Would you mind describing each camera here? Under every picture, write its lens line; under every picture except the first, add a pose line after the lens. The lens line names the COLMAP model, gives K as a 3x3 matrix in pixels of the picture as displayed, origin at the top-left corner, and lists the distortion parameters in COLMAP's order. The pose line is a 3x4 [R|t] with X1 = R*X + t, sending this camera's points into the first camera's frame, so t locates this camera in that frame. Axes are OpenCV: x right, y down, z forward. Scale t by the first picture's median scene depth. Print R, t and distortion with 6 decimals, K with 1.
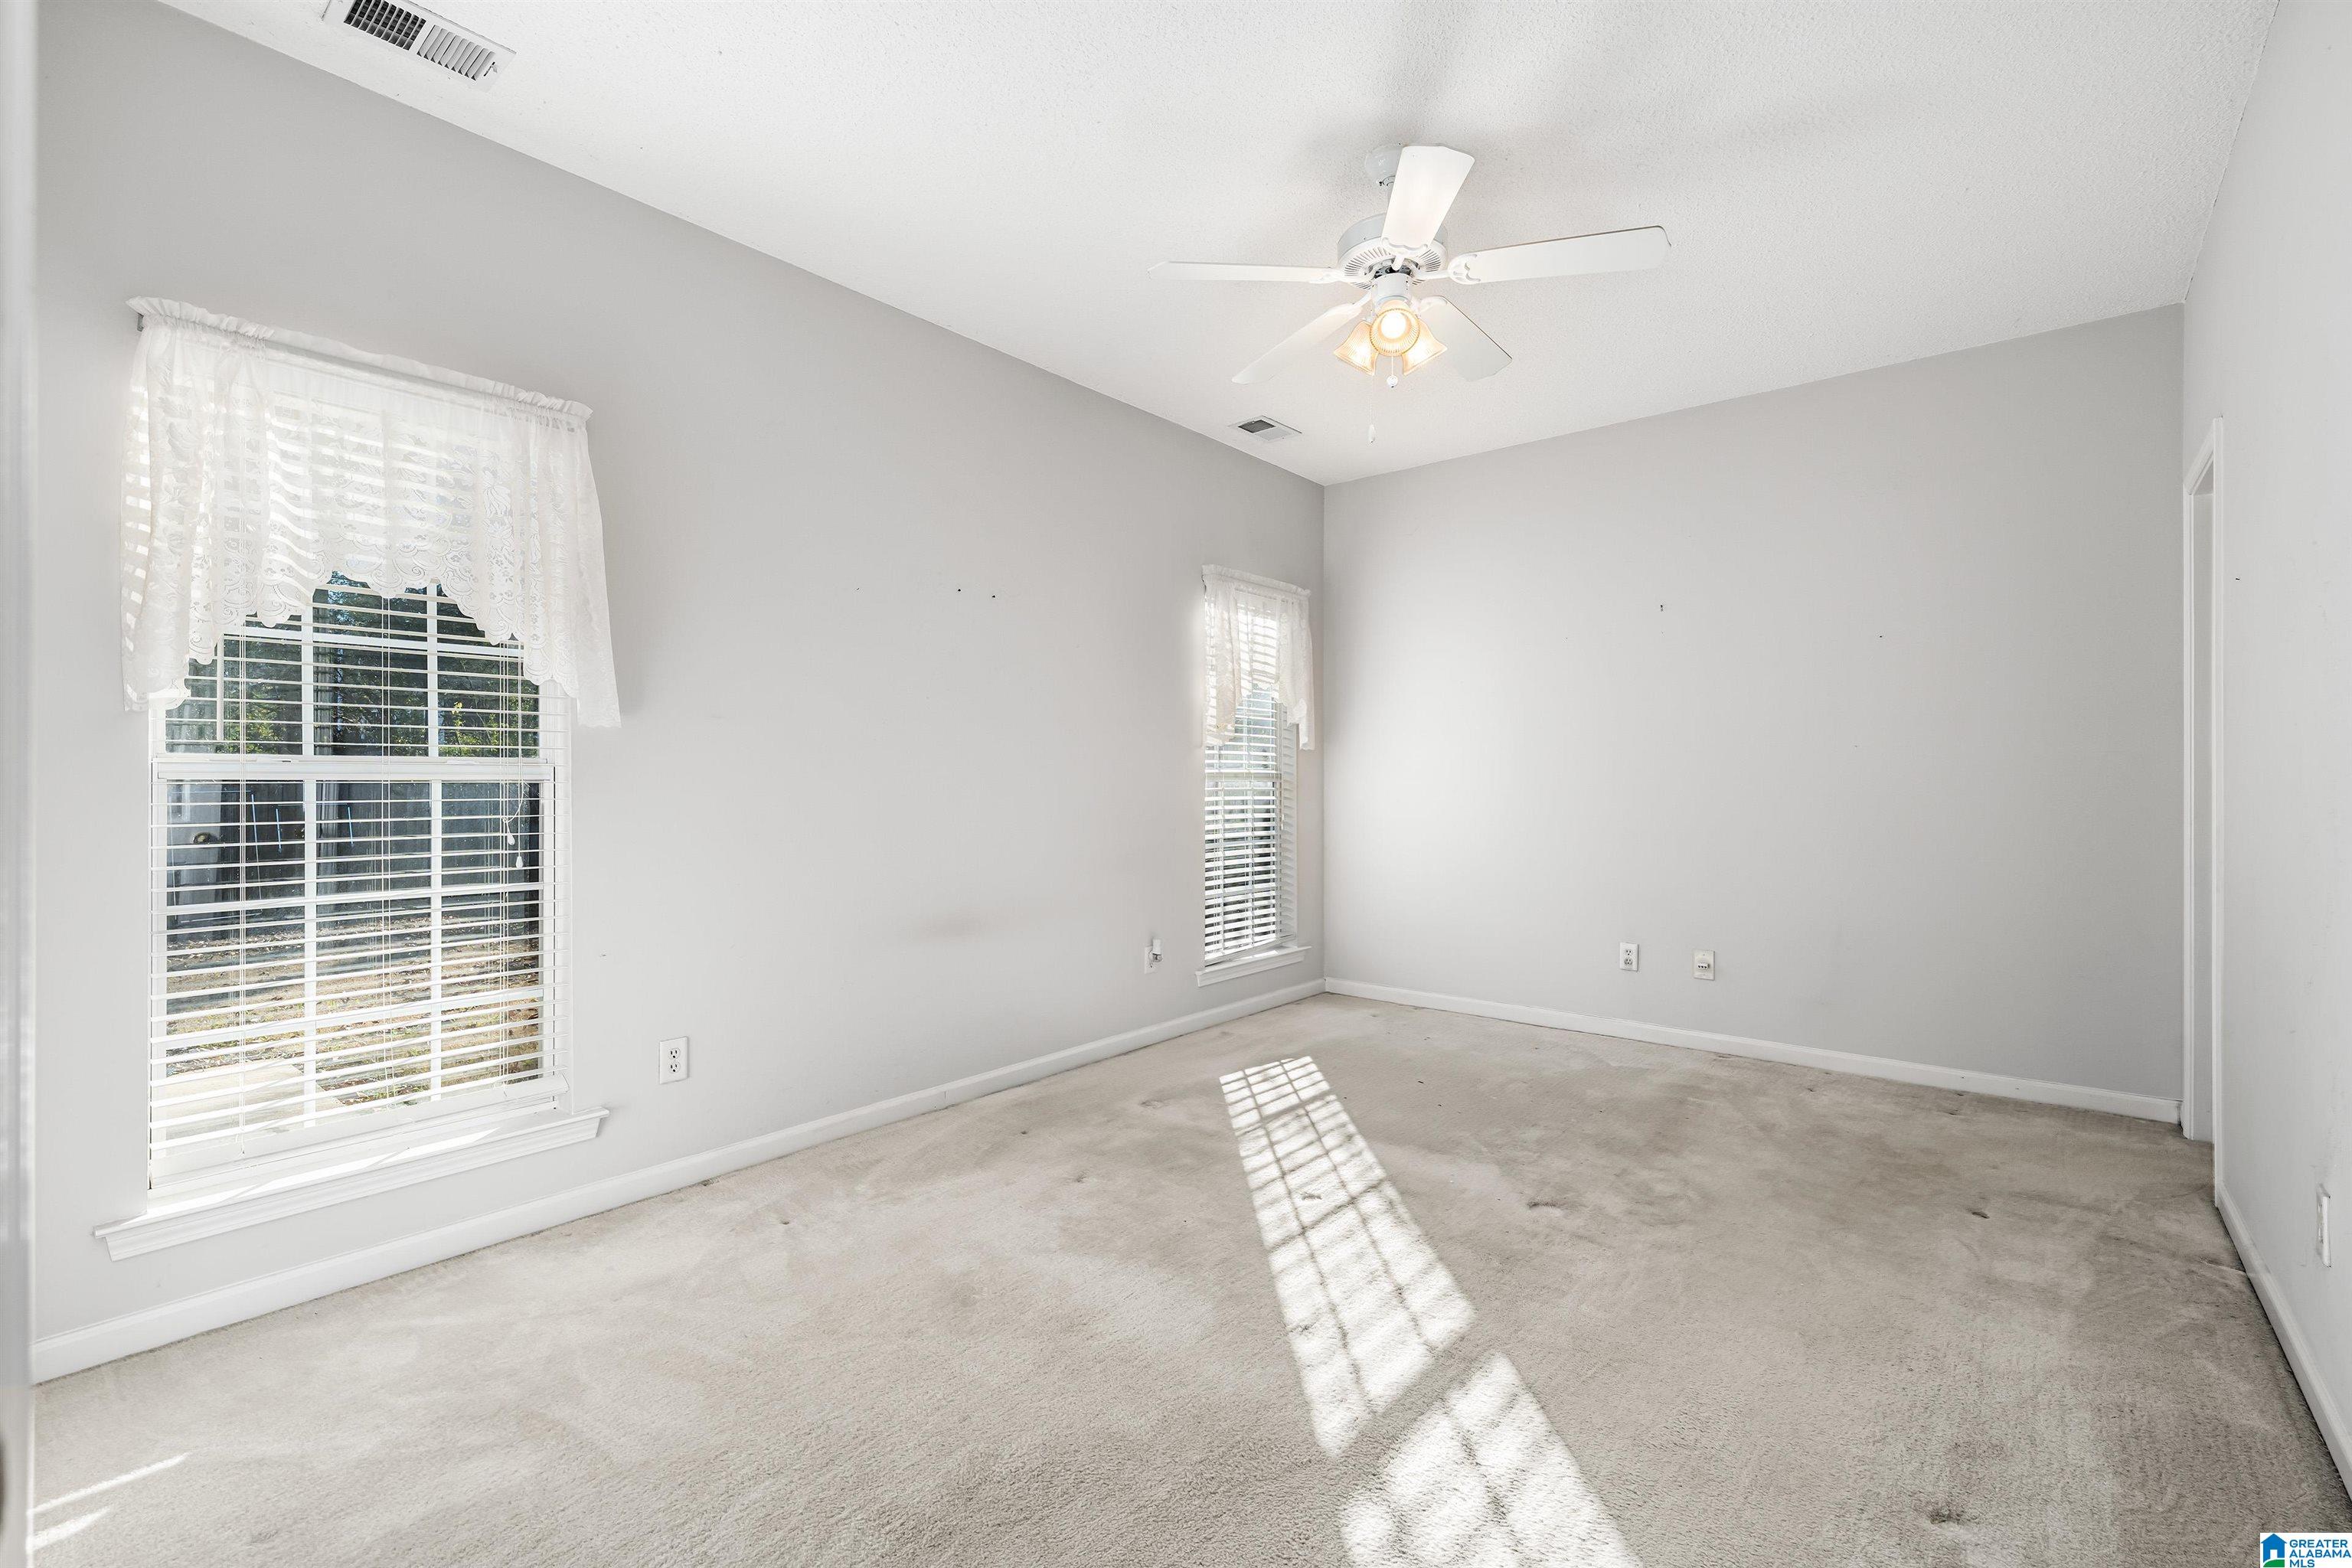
lens RADIAL K [[1050.3, 0, 1175.3], [0, 1050.3, 784.0], [0, 0, 1]] dist [0.004902, 0.000188]
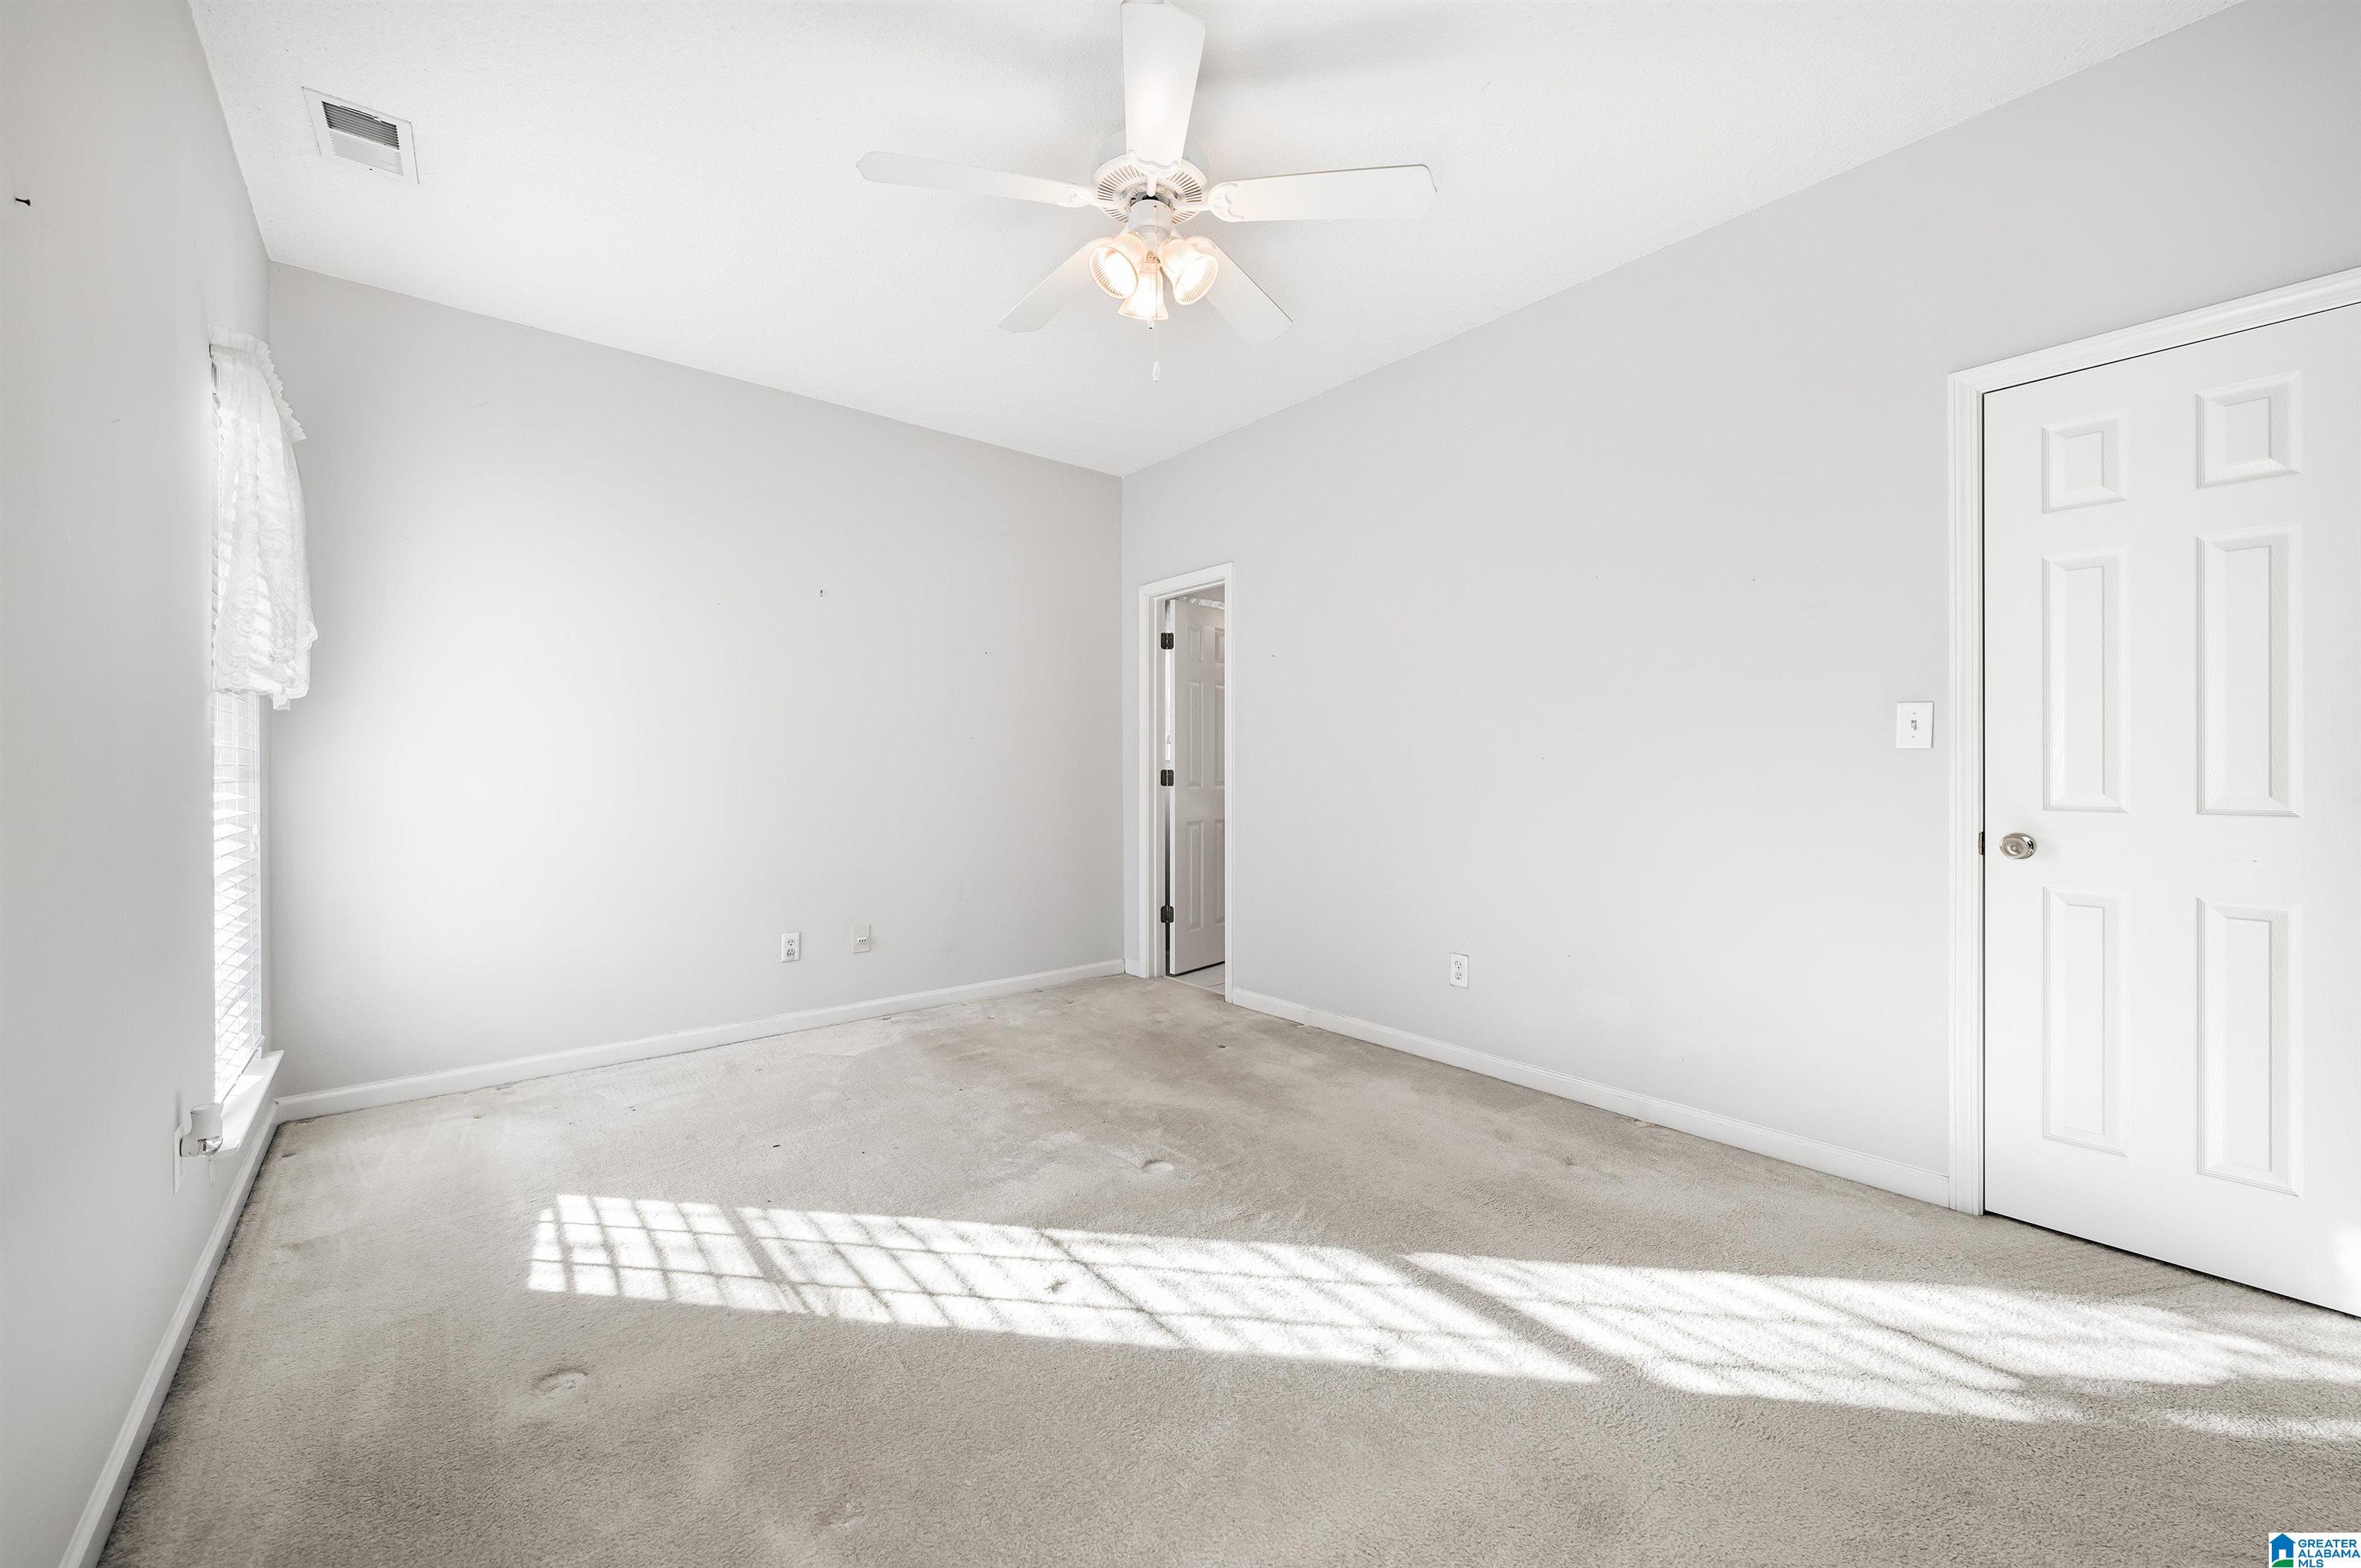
lens RADIAL K [[918.8, 0, 1180.2], [0, 918.8, 774.1], [0, 0, 1]] dist [-0.000639, -0.000050]
pose [[0.156340, -0.007752, 0.987673, -0.468351], [0.000566, 0.999970, 0.007759, -0.001602], [-0.987703, -0.000654, 0.156339, 0.695351]]
